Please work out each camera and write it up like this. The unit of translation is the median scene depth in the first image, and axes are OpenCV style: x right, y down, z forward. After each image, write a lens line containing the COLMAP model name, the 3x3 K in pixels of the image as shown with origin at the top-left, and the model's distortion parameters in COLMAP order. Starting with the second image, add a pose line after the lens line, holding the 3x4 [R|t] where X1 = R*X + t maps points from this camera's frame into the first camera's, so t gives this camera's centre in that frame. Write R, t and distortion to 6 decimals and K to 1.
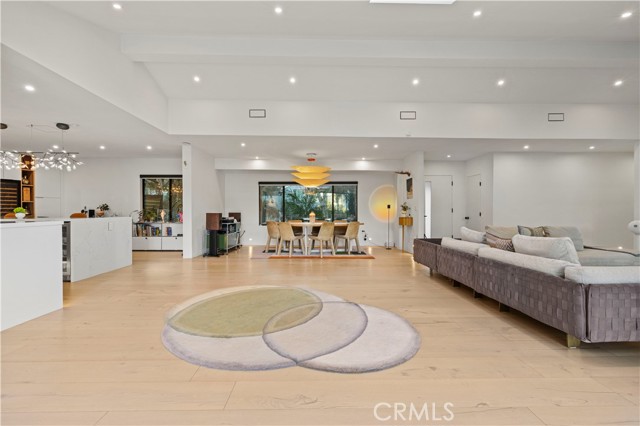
lens RADIAL K [[272.8, 0, 318.6], [0, 272.8, 212.4], [0, 0, 1]] dist [0.001150, 0.001468]
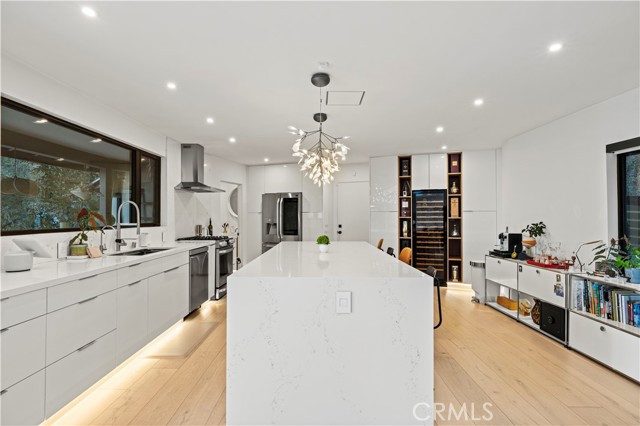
lens RADIAL K [[317.7, 0, 315.7], [0, 317.7, 216.6], [0, 0, 1]] dist [-0.004051, 0.001065]
pose [[-0.022570, 0.002546, -0.999742, -0.232360], [-0.003639, 0.999990, 0.002628, -0.043748], [0.999739, 0.003698, -0.022560, 0.663805]]
